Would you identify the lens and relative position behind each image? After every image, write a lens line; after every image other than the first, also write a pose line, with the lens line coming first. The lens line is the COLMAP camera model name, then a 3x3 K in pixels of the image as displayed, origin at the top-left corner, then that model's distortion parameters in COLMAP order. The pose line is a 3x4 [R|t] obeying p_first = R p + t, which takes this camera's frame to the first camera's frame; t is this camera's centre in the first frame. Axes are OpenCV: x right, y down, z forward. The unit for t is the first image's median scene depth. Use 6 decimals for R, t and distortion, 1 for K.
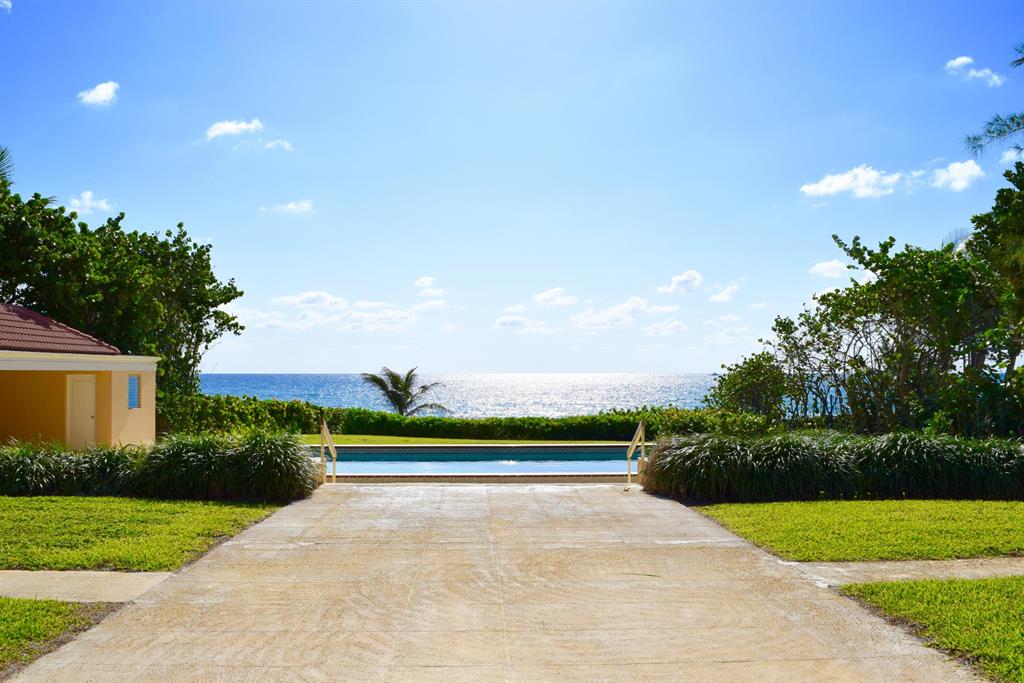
lens RADIAL K [[939.5, 0, 513.7], [0, 939.5, 340.9], [0, 0, 1]] dist [-0.096194, 0.021029]
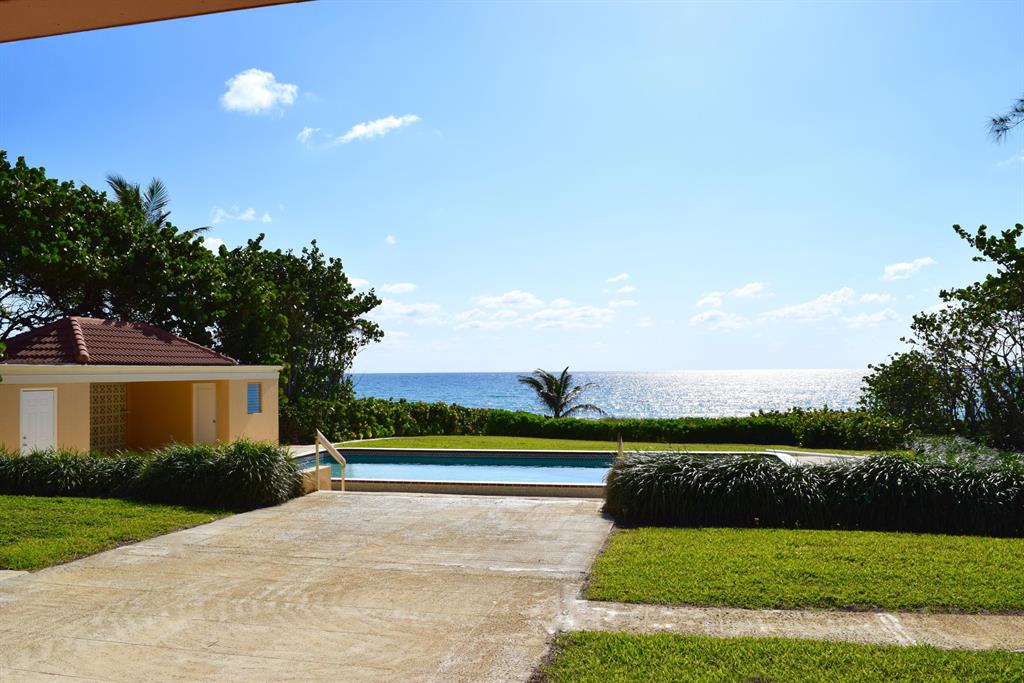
lens RADIAL K [[939.5, 0, 513.7], [0, 939.5, 340.9], [0, 0, 1]] dist [-0.096194, 0.021029]
pose [[0.962520, -0.015259, -0.270783, 0.154024], [0.017506, 0.999829, 0.005885, -0.011636], [0.270647, -0.010405, 0.962623, 0.011218]]
